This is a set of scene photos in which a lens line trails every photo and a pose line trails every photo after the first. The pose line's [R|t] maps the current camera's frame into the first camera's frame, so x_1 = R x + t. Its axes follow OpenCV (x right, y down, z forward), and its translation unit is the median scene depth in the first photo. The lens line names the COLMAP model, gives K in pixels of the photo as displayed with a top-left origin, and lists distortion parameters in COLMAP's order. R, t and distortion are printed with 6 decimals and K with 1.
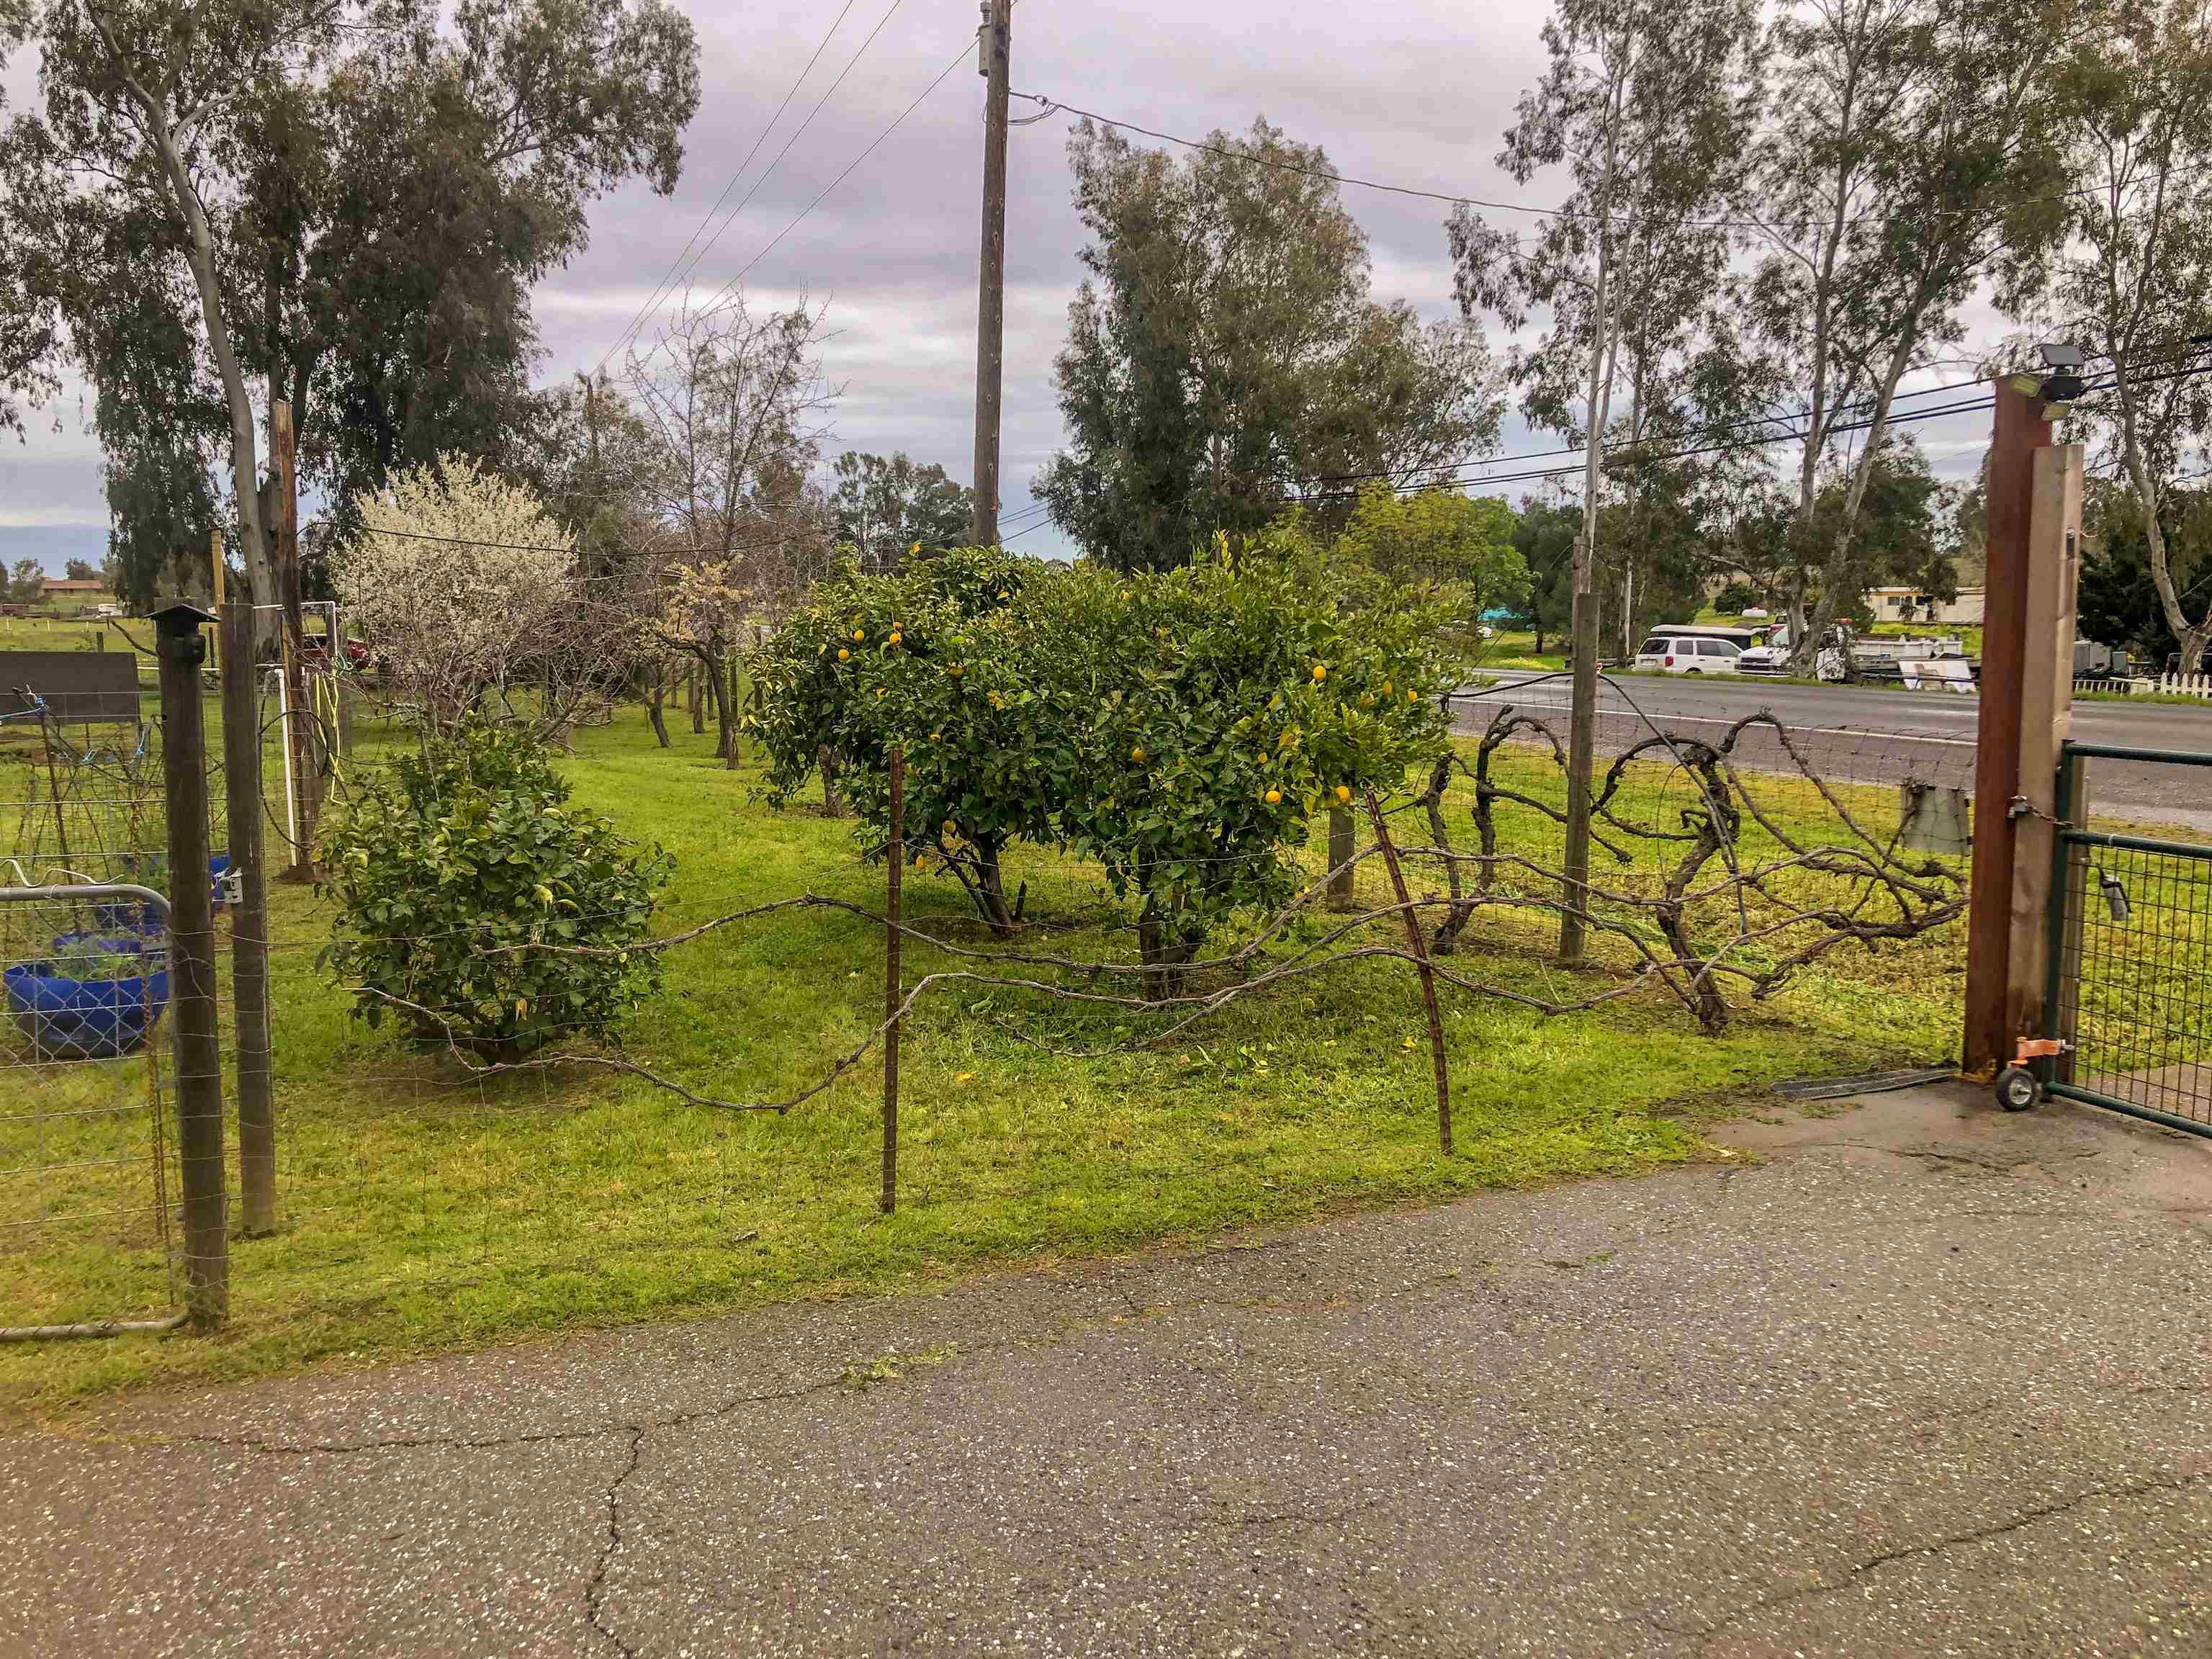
lens RADIAL K [[1834.5, 0, 1109.6], [0, 1834.5, 821.0], [0, 0, 1]] dist [0.035184, -0.022102]
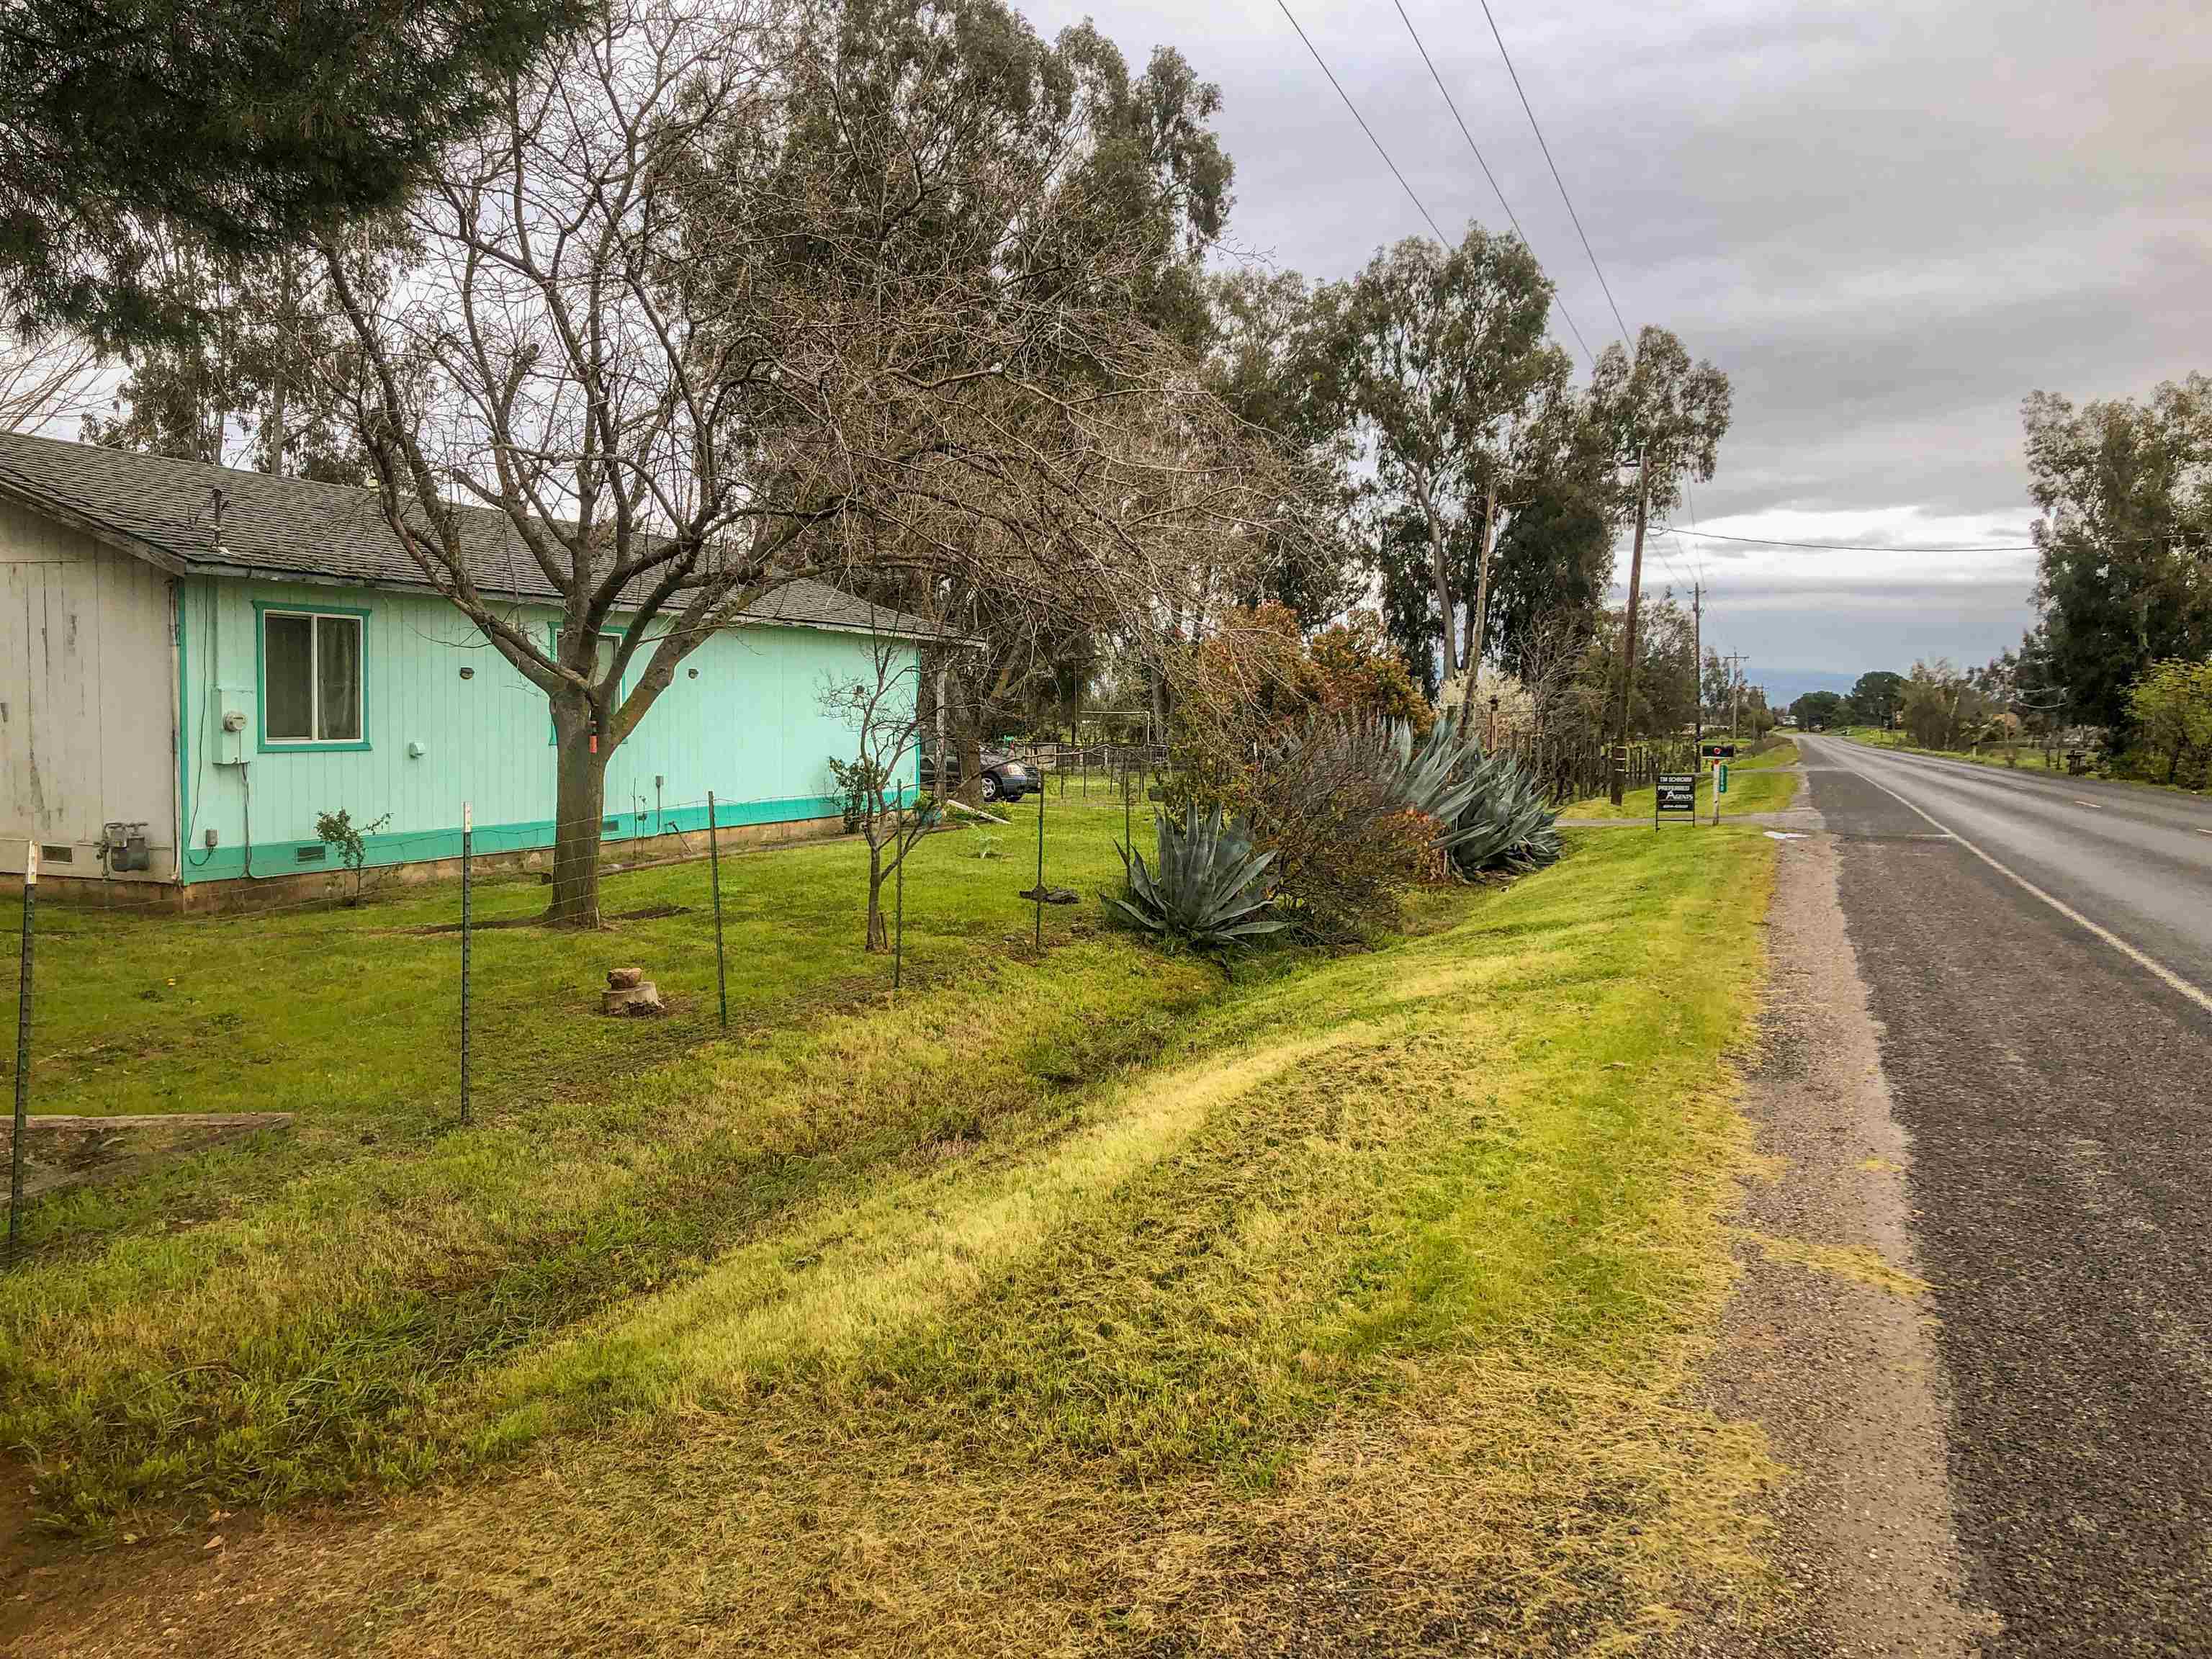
lens RADIAL K [[1834.5, 0, 1095.3], [0, 1834.5, 831.7], [0, 0, 1]] dist [0.035184, -0.022102]
pose [[0.751865, 0.059115, -0.656662, 0.456981], [-0.096474, 0.995117, -0.020877, 0.051413], [0.652221, 0.079047, 0.753896, -0.563352]]
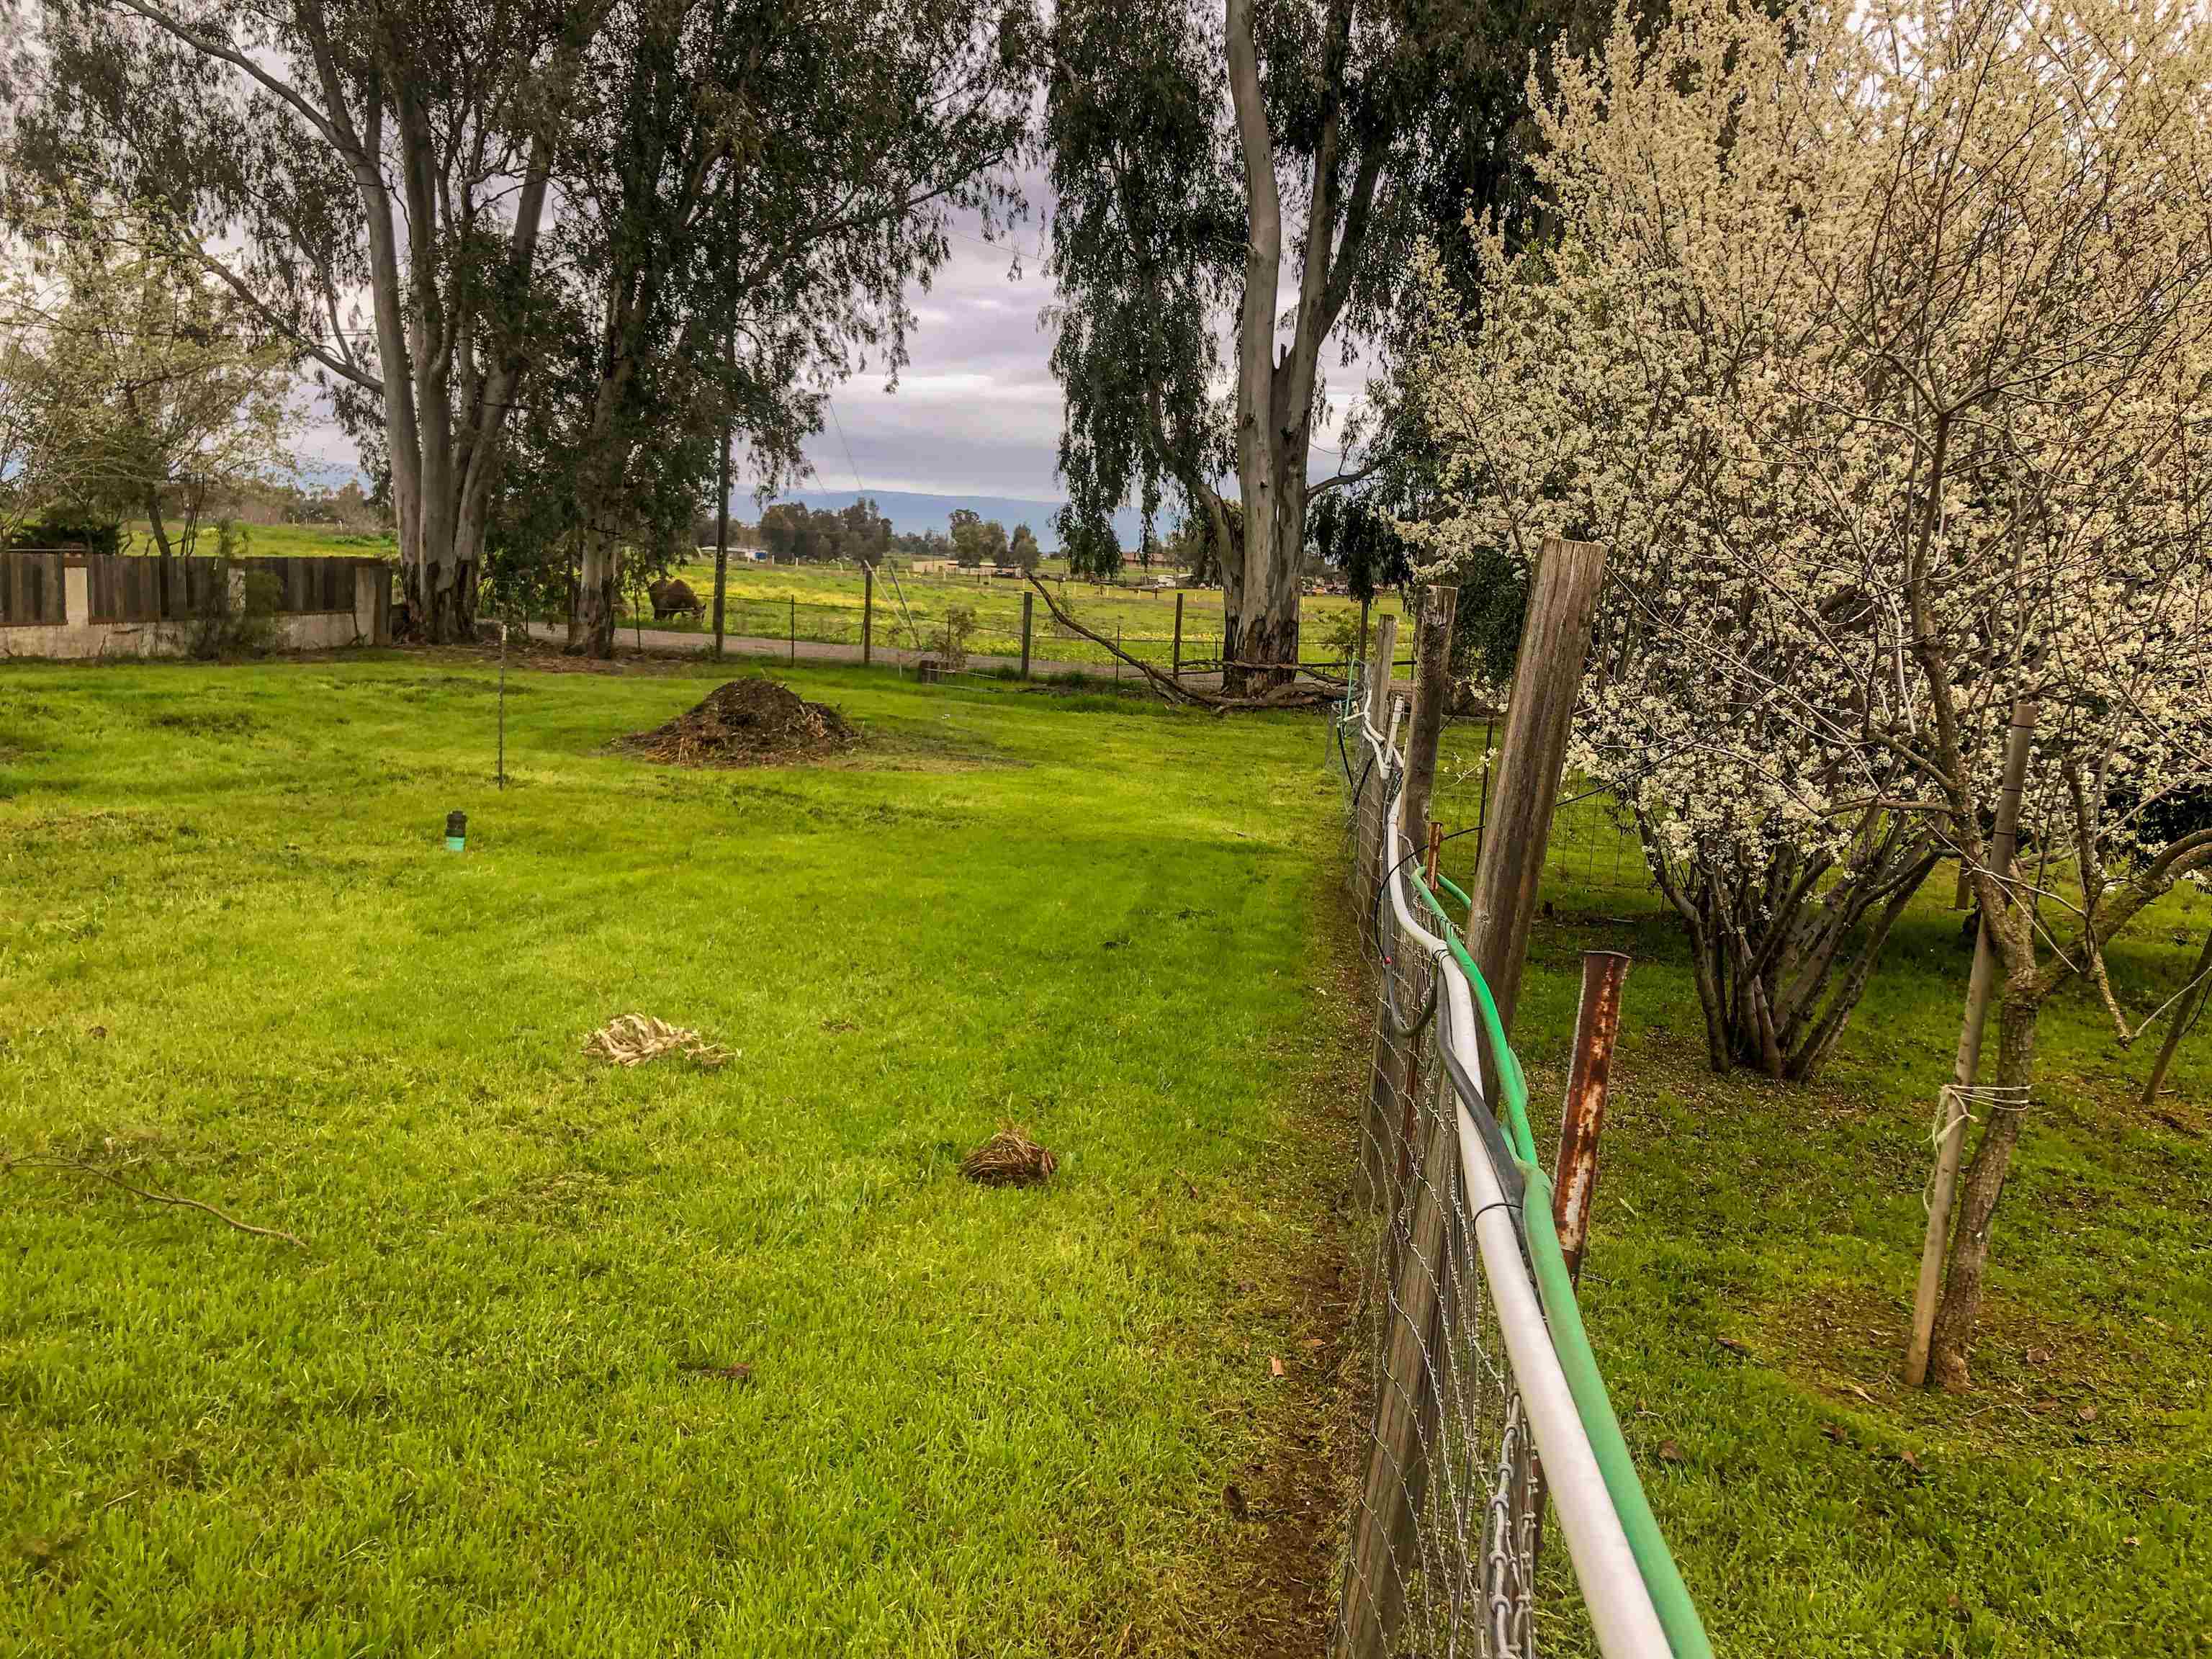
lens RADIAL K [[1834.5, 0, 1116.9], [0, 1834.5, 863.0], [0, 0, 1]] dist [0.035184, -0.022102]
pose [[0.863265, 0.126101, -0.488746, -0.199537], [-0.114259, 0.991976, 0.054123, -0.047253], [0.491649, 0.009121, 0.870746, 0.469270]]
